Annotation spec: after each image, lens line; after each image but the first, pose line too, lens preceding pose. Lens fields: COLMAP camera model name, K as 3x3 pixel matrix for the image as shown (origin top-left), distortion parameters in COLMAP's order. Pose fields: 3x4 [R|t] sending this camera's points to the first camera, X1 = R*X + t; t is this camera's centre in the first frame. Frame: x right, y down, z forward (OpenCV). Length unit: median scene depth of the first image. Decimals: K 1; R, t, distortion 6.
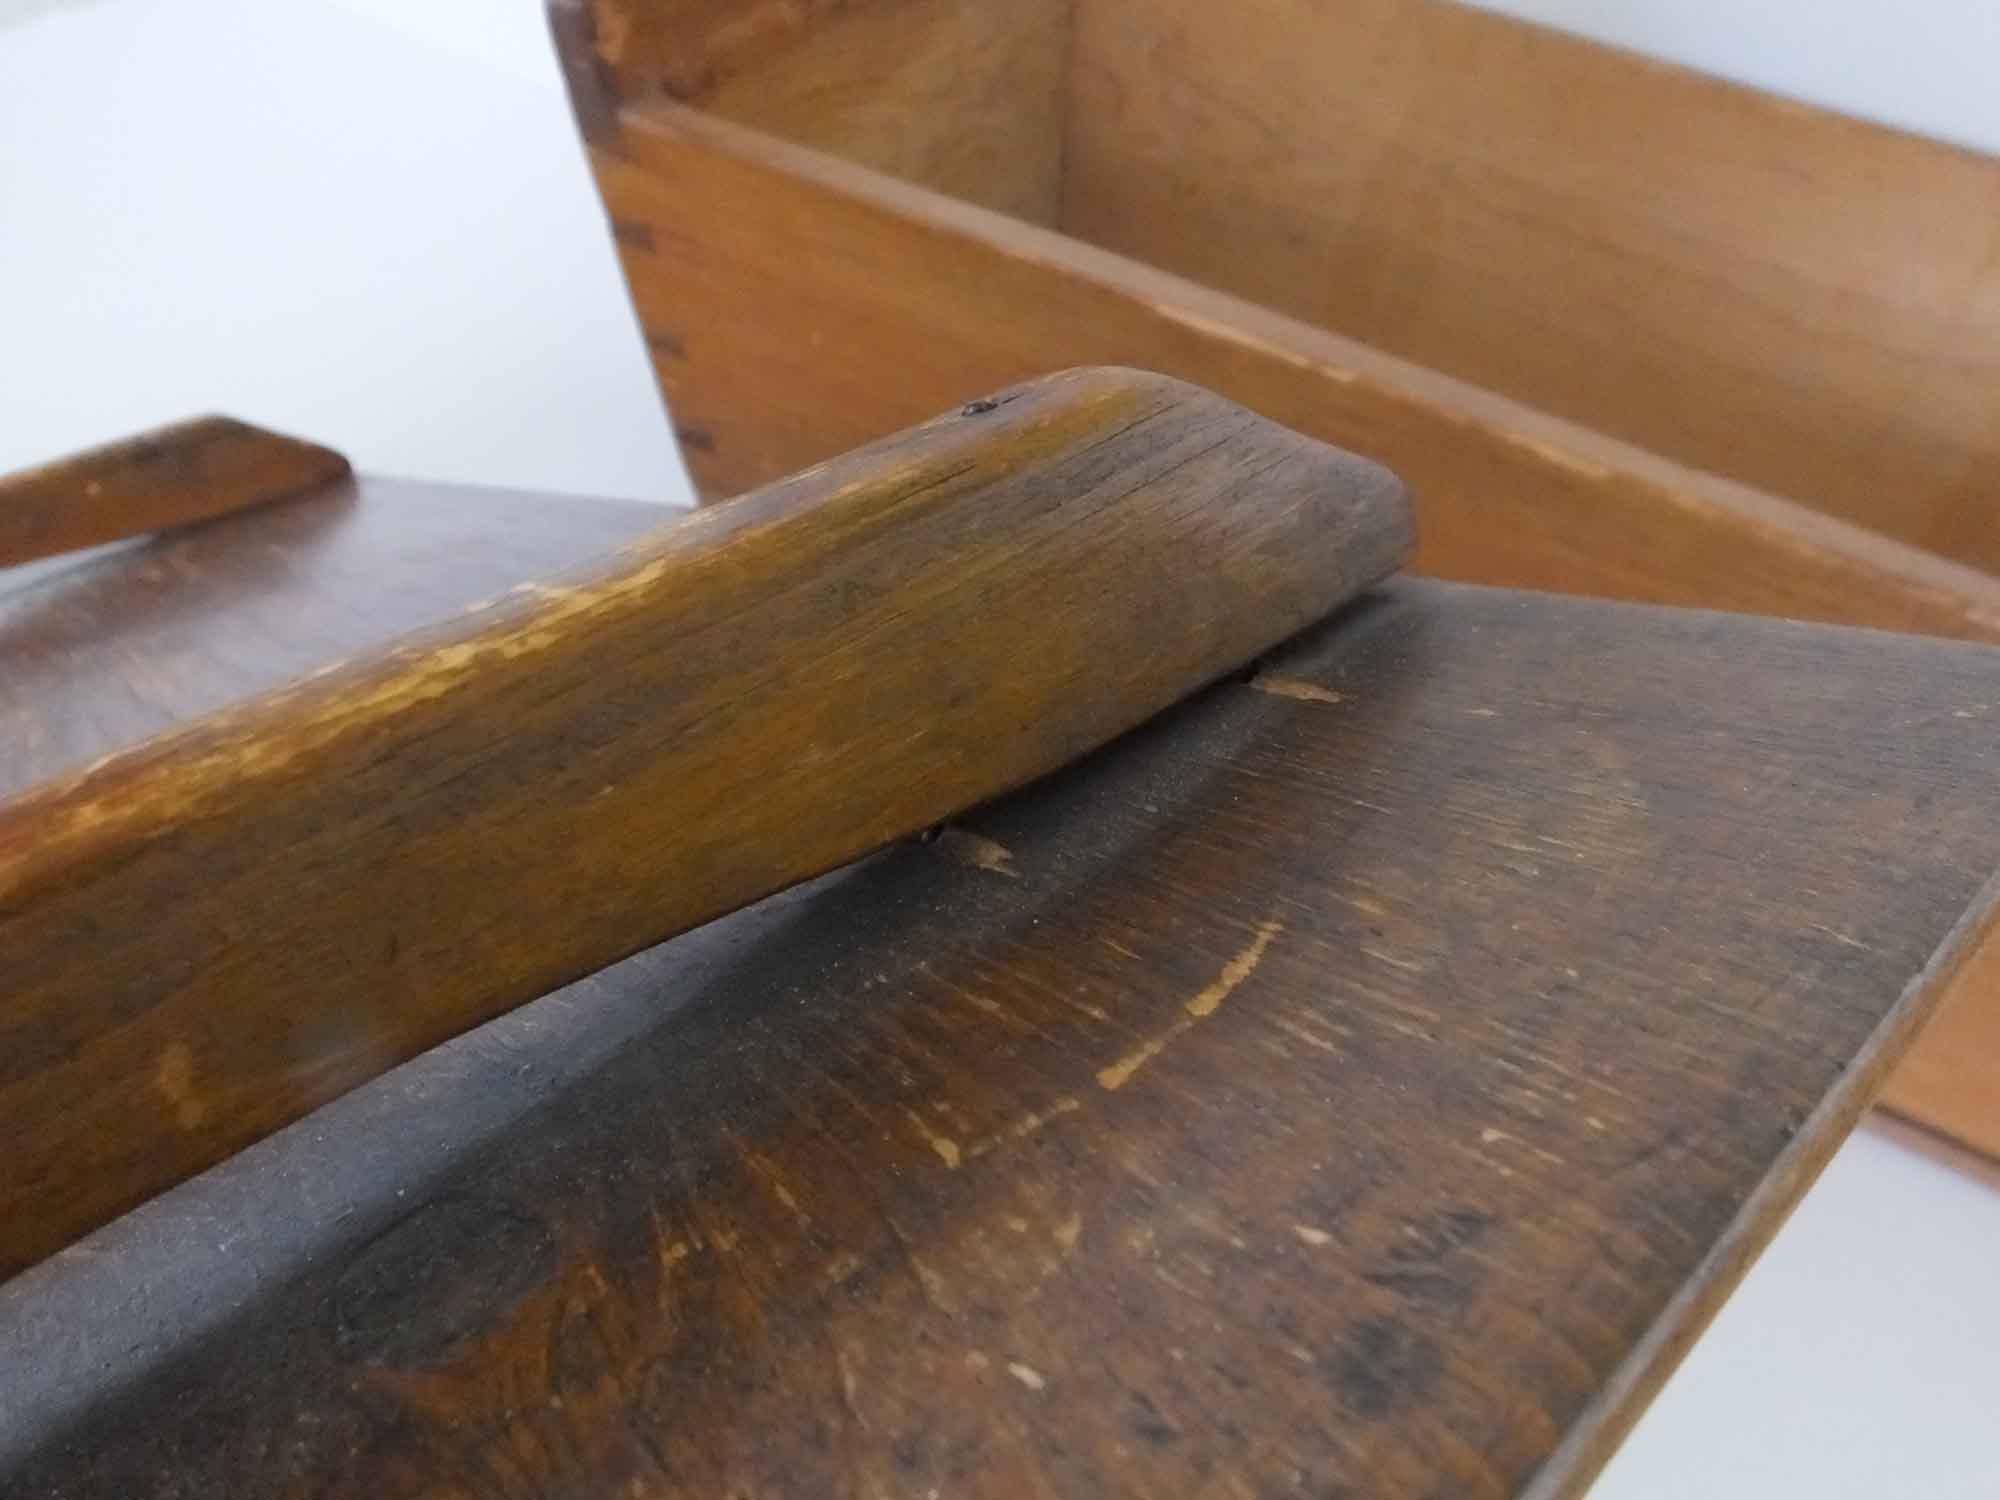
lens RADIAL K [[1431.4, 0, 1000.0], [0, 1431.4, 750.0], [0, 0, 1]] dist [-0.057147, -0.000349]
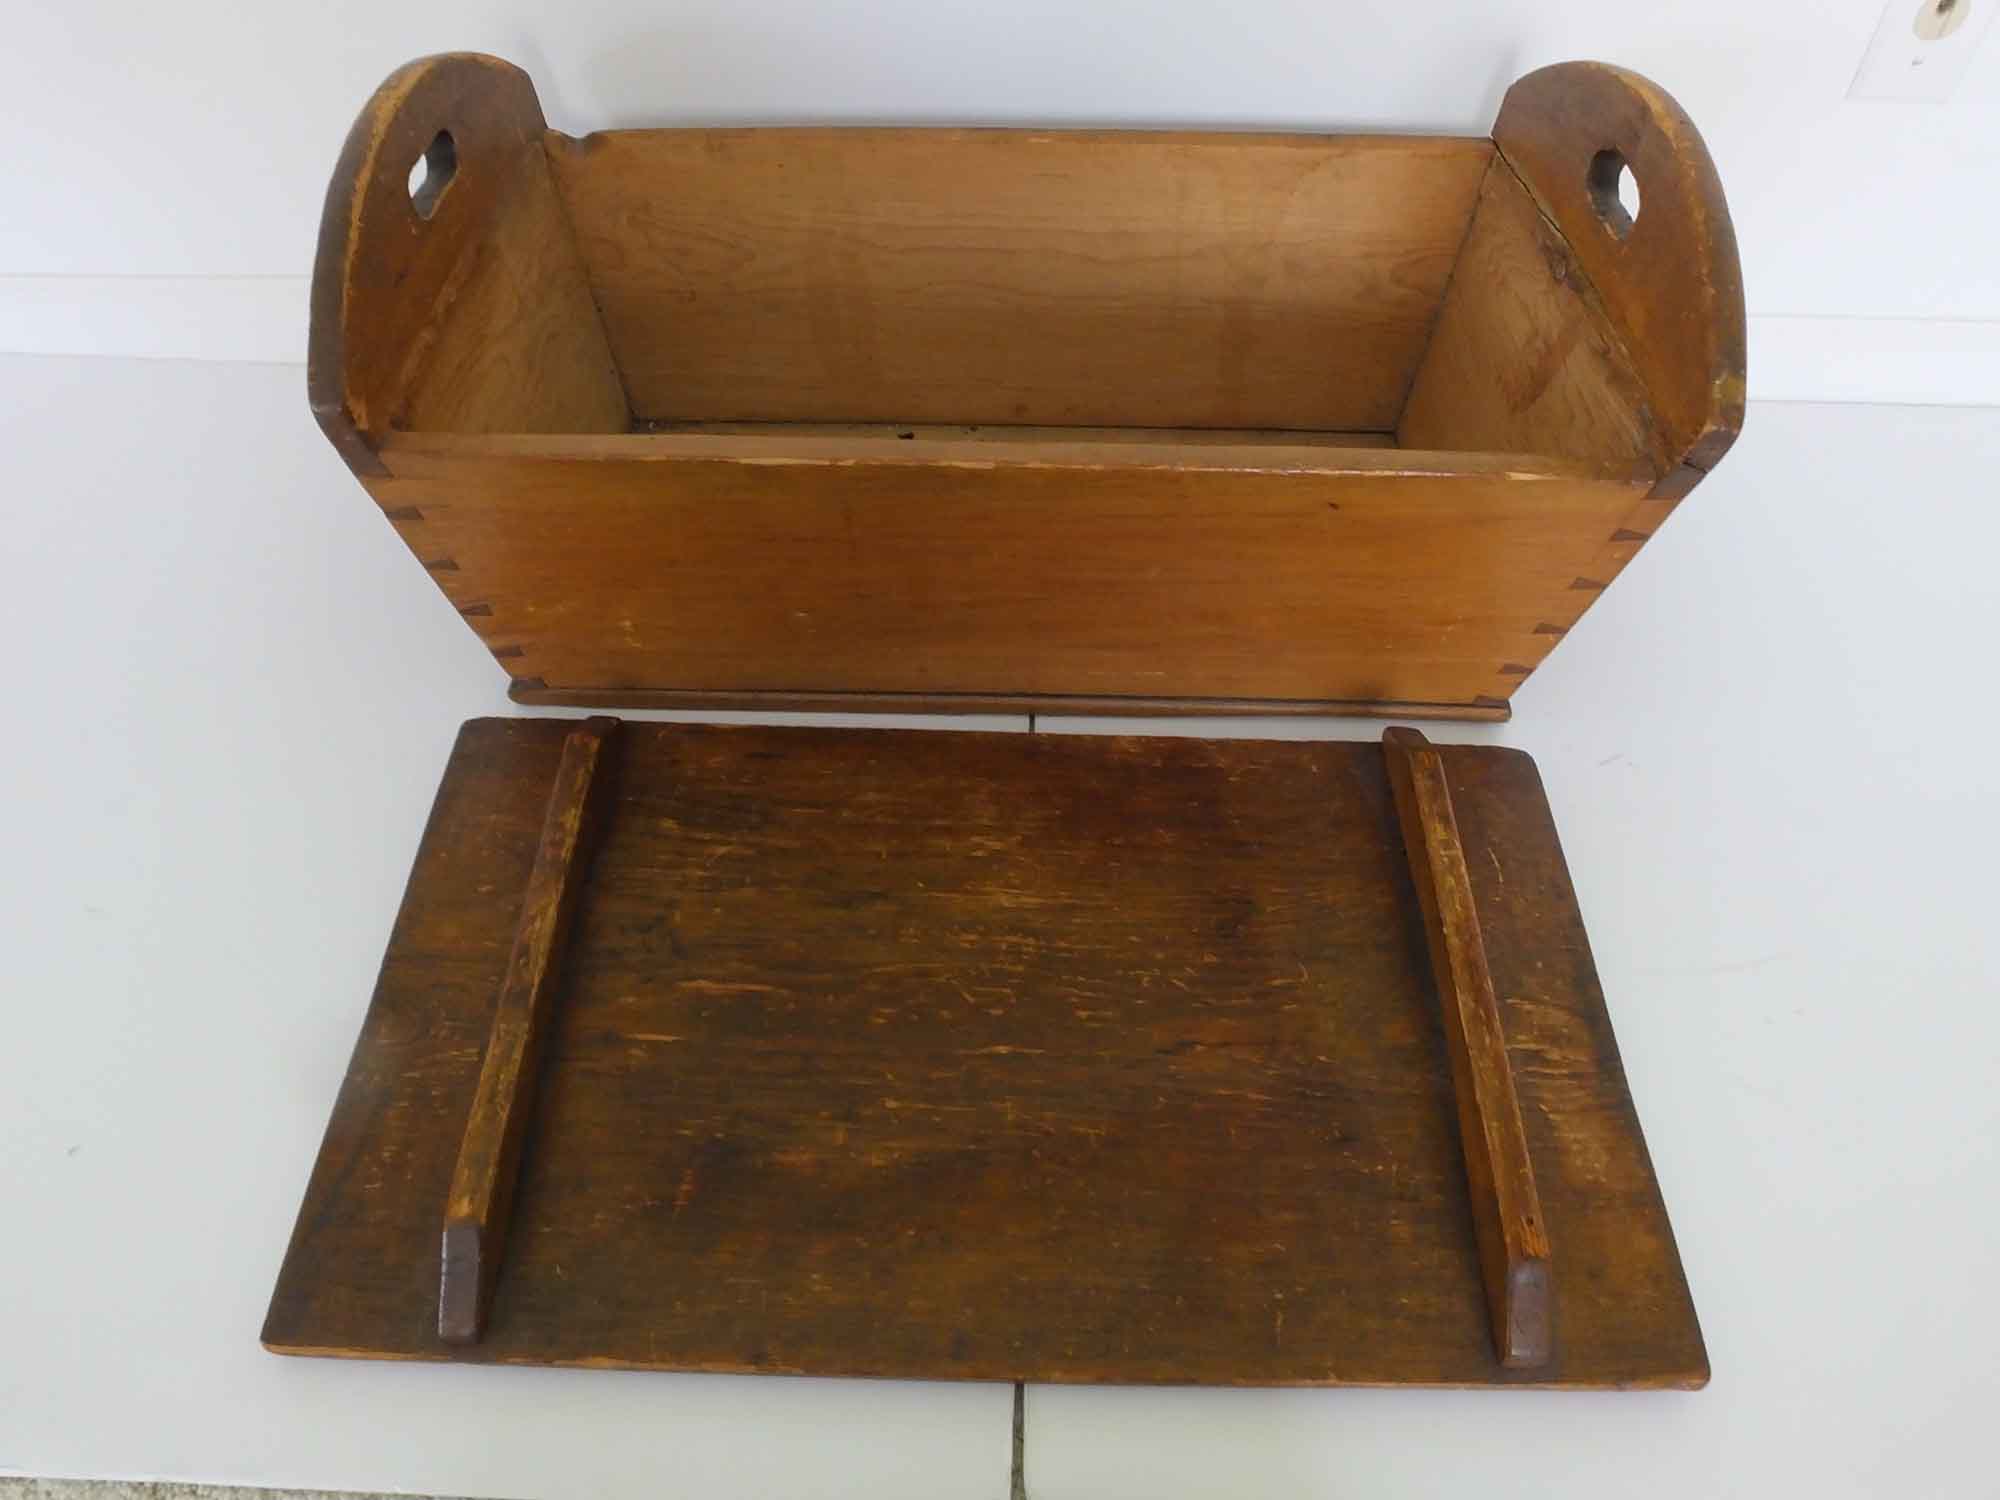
lens RADIAL K [[1431.4, 0, 1000.0], [0, 1431.4, 750.0], [0, 0, 1]] dist [-0.057147, -0.000349]
pose [[0.891889, -0.406909, 0.197382, -0.064082], [0.387709, 0.912636, 0.129524, -0.051300], [-0.232843, -0.038994, 0.971732, -0.537278]]
